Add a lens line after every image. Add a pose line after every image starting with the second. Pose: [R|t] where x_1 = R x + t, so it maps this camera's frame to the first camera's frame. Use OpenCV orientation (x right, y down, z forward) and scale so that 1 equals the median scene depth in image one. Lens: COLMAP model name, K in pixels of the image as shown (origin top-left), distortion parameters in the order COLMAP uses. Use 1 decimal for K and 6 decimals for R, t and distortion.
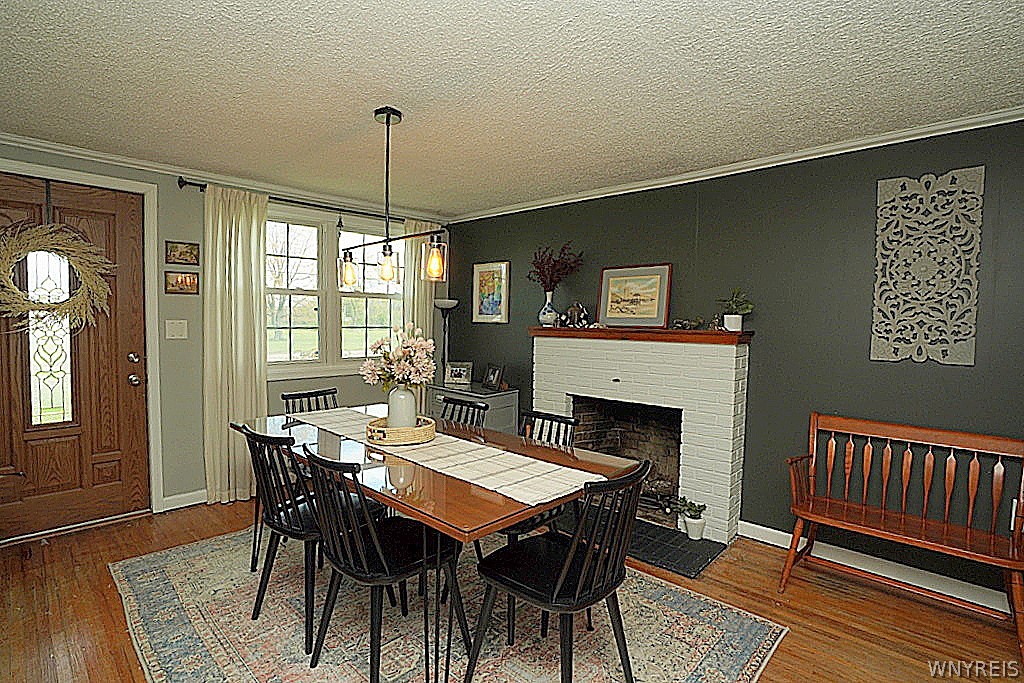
lens RADIAL K [[495.0, 0, 512.0], [0, 495.0, 341.5], [0, 0, 1]] dist [-0.041975, 0.015858]
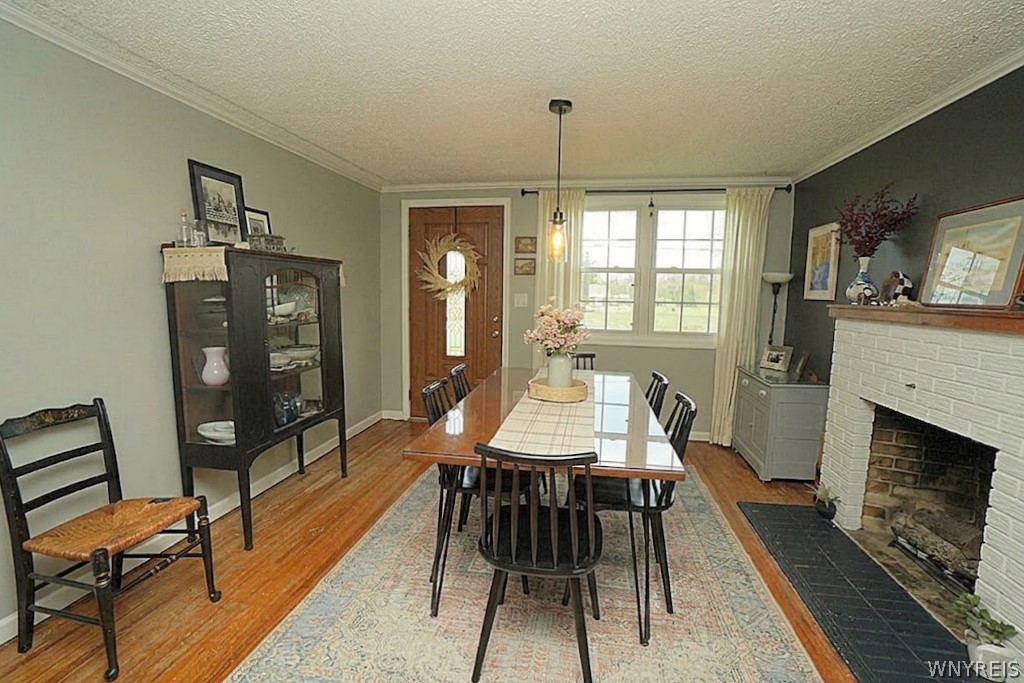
lens RADIAL K [[473.2, 0, 512.0], [0, 473.2, 341.5], [0, 0, 1]] dist [-0.028020, 0.000532]
pose [[0.565468, 0.082775, -0.820606, 0.461651], [-0.045642, 0.996567, 0.069074, 0.000198], [0.823506, -0.001605, 0.567305, 0.232833]]
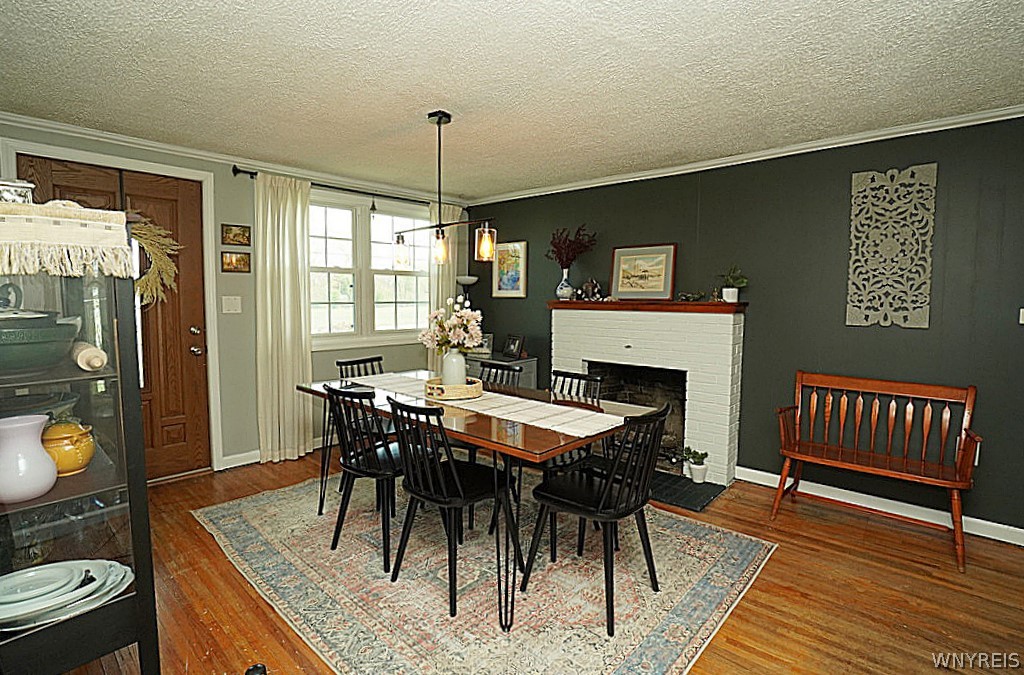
lens RADIAL K [[488.8, 0, 524.2], [0, 488.8, 325.0], [0, 0, 1]] dist [-0.028400, 0.000087]
pose [[0.999340, -0.008853, 0.035242, -0.075226], [0.008318, 0.999848, 0.015291, 0.010790], [-0.035372, -0.014988, 0.999262, -0.127007]]
